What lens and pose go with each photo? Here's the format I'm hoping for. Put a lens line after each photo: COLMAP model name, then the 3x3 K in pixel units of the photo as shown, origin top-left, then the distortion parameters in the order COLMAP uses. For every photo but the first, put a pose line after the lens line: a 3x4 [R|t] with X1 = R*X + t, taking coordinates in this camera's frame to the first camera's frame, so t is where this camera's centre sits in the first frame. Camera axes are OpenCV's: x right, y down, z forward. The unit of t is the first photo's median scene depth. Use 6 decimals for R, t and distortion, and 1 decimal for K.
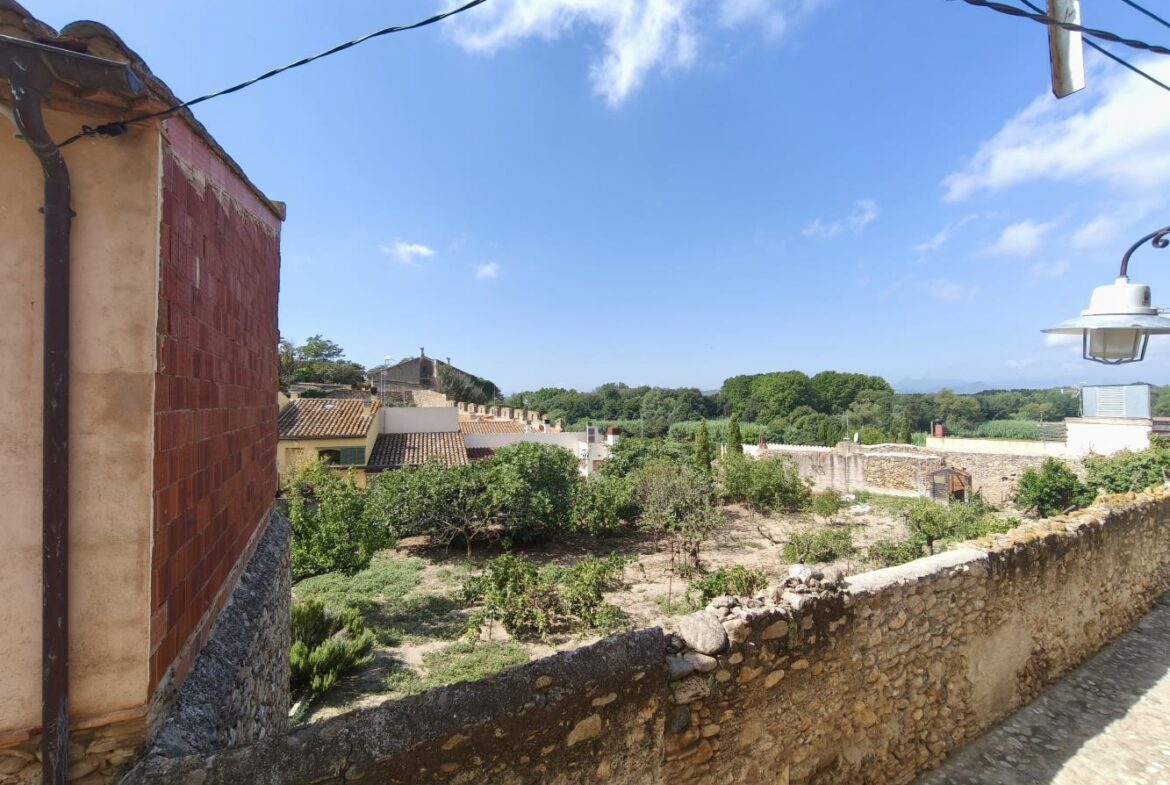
lens RADIAL K [[488.2, 0, 582.4], [0, 488.2, 394.0], [0, 0, 1]] dist [-0.003727, 0.000563]
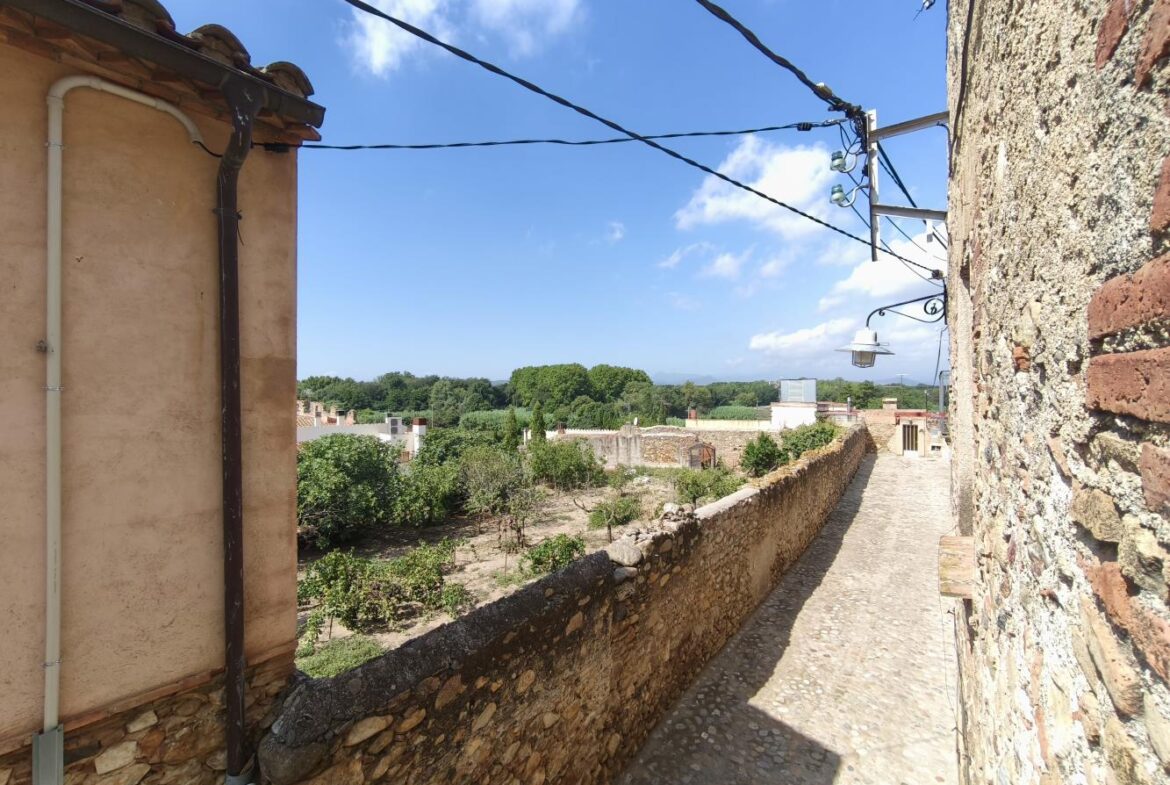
lens RADIAL K [[488.2, 0, 582.4], [0, 488.2, 394.0], [0, 0, 1]] dist [-0.003727, 0.000563]
pose [[0.909089, -0.002833, 0.416593, -0.092018], [-0.005526, 0.999807, 0.018858, 0.001882], [-0.416566, -0.019446, 0.908898, -0.042958]]
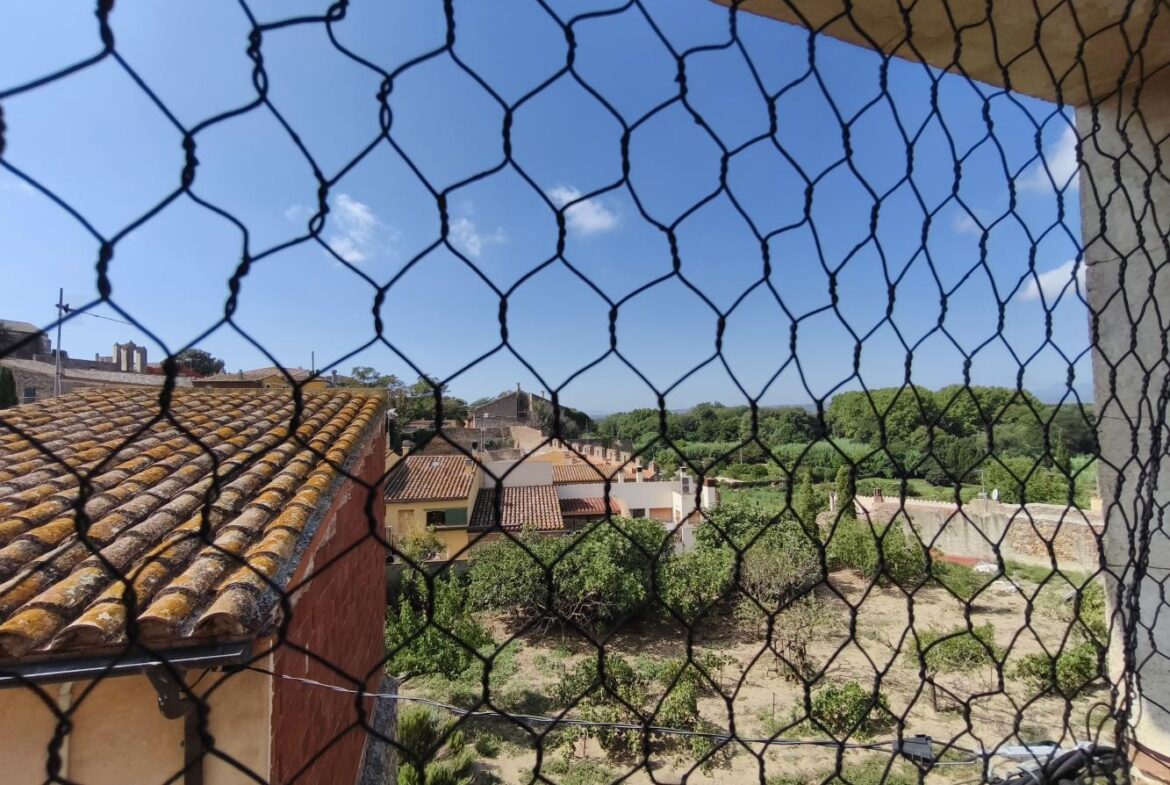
lens RADIAL K [[488.2, 0, 582.4], [0, 488.2, 394.0], [0, 0, 1]] dist [-0.003727, 0.000563]
pose [[0.981611, -0.030451, -0.188446, 0.011710], [0.023441, 0.998952, -0.039319, -0.133238], [0.189446, 0.034178, 0.981296, -0.001751]]
